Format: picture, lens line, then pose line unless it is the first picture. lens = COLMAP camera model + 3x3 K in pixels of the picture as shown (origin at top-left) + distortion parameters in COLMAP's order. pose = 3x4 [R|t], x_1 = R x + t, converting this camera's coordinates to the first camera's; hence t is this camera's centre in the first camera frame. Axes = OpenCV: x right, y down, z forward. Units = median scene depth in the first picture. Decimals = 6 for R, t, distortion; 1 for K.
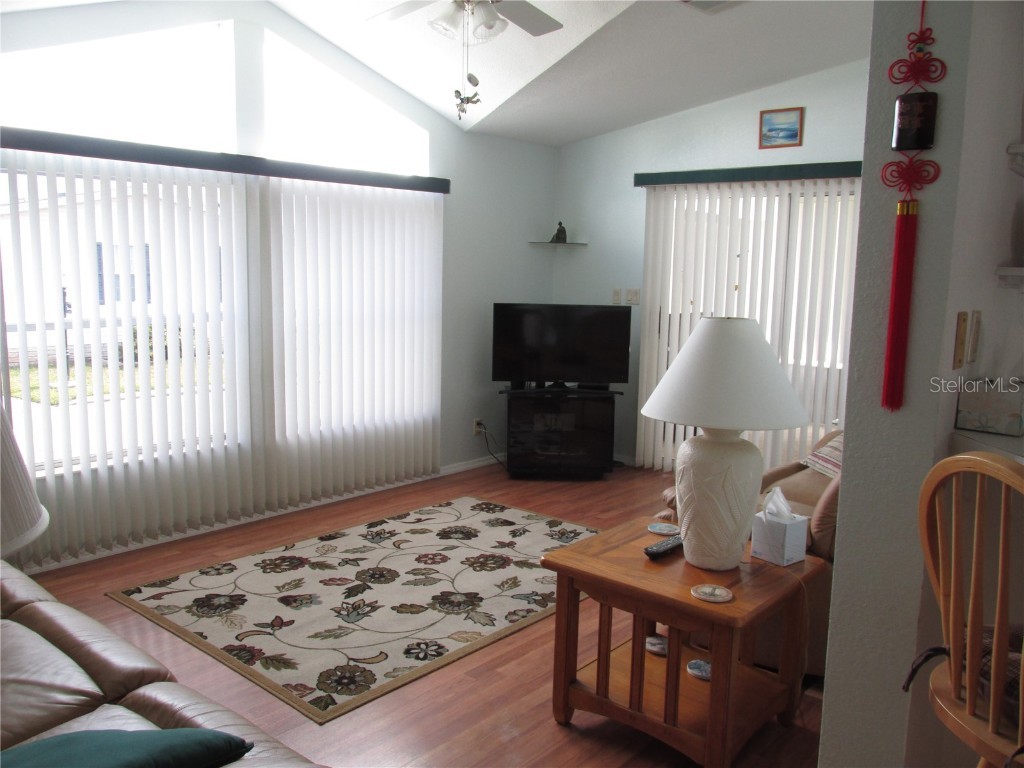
lens RADIAL K [[857.9, 0, 512.3], [0, 857.9, 387.0], [0, 0, 1]] dist [-0.023617, -0.006031]
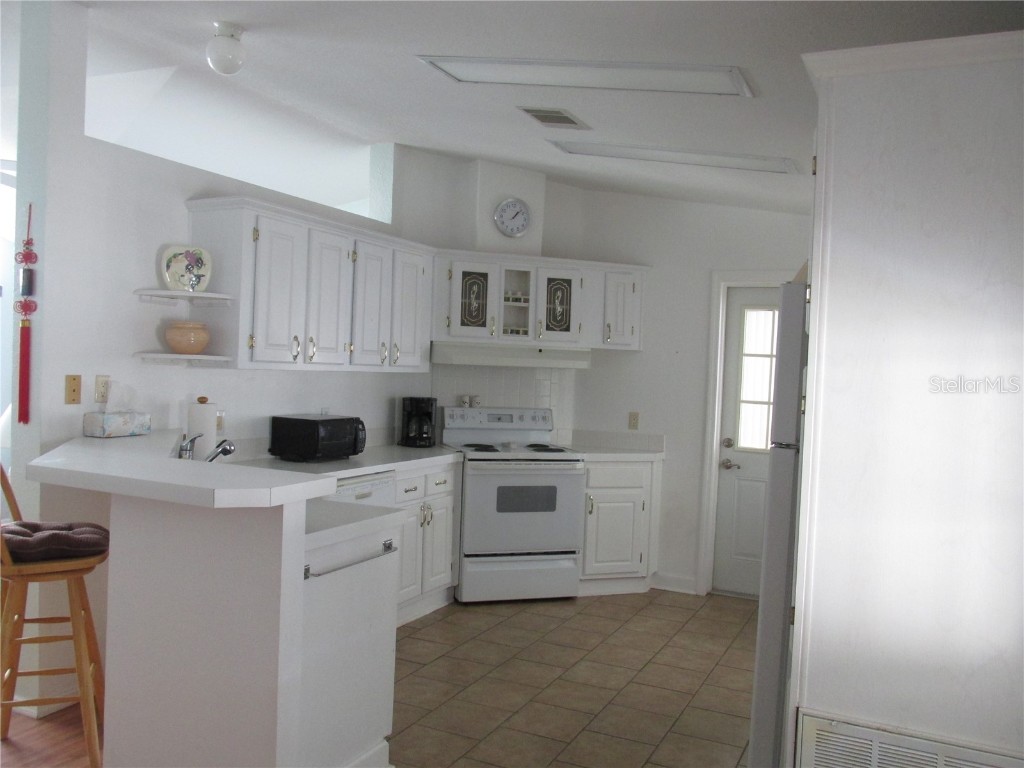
lens RADIAL K [[857.9, 0, 511.1], [0, 857.9, 382.8], [0, 0, 1]] dist [-0.023617, -0.006031]
pose [[0.967476, 0.002161, 0.252954, 1.080440], [0.025940, 0.993845, -0.107700, 0.180425], [-0.251630, 0.110758, 0.961465, -1.235574]]
